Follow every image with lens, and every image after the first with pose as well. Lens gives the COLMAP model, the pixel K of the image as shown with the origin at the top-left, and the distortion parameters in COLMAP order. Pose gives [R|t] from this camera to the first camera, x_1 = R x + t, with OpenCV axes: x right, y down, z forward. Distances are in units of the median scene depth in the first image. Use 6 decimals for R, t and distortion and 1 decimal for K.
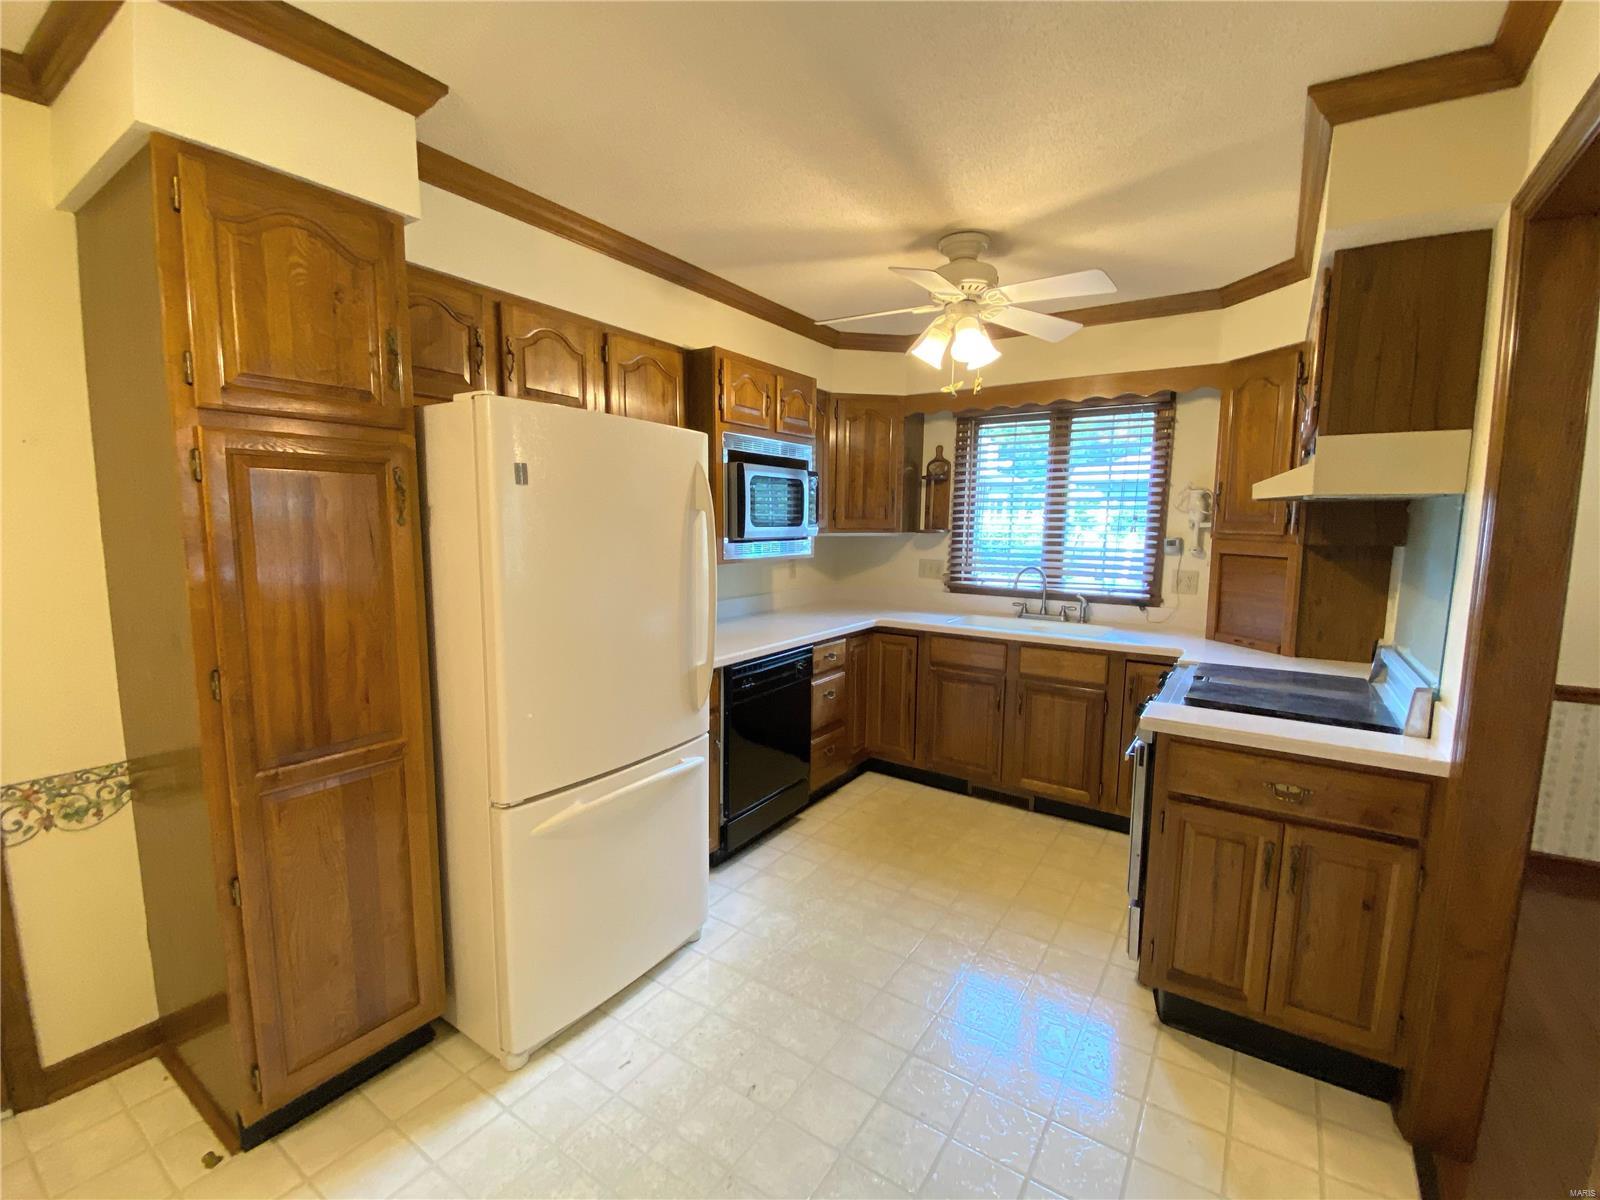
lens RADIAL K [[688.4, 0, 796.9], [0, 688.4, 607.6], [0, 0, 1]] dist [-0.018451, -0.000660]
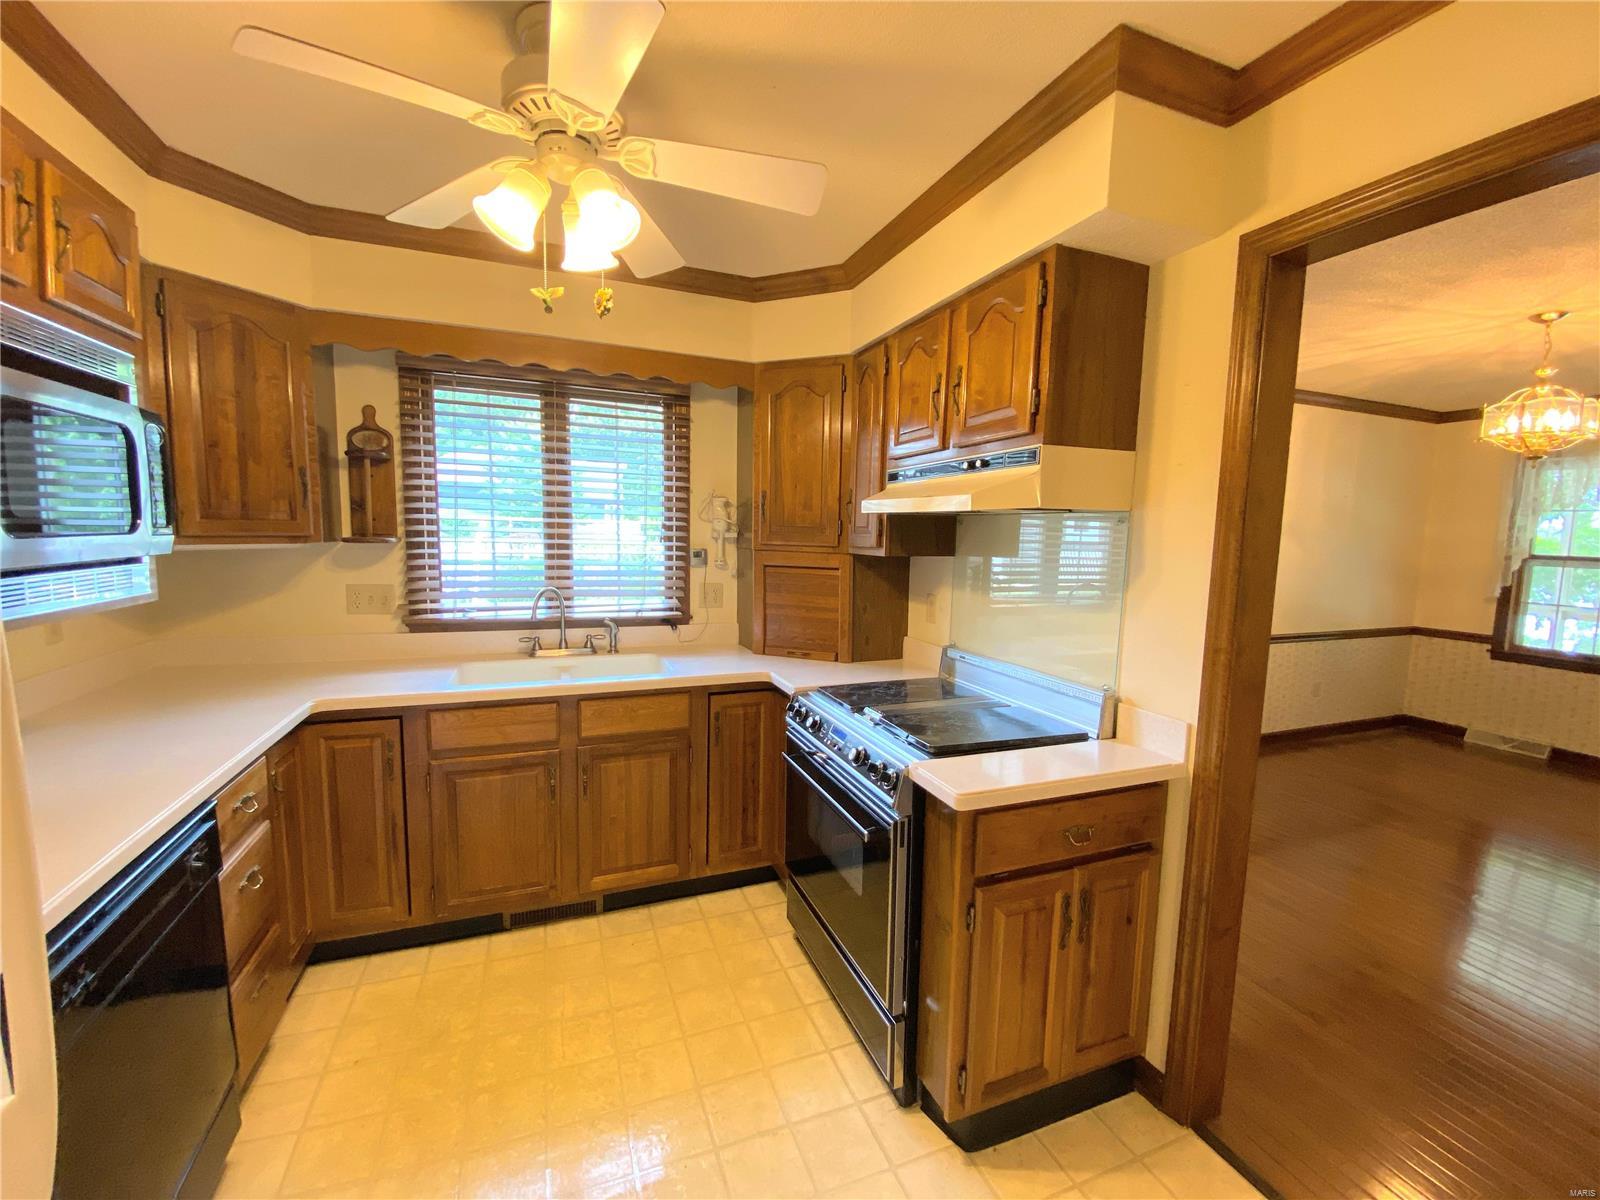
lens RADIAL K [[649.5, 0, 801.1], [0, 649.5, 604.4], [0, 0, 1]] dist [-0.000641, -0.003223]
pose [[0.561272, -0.083068, 0.823452, -0.086726], [0.084289, 0.995514, 0.042973, -0.049936], [-0.823328, 0.045289, 0.565756, 0.380306]]
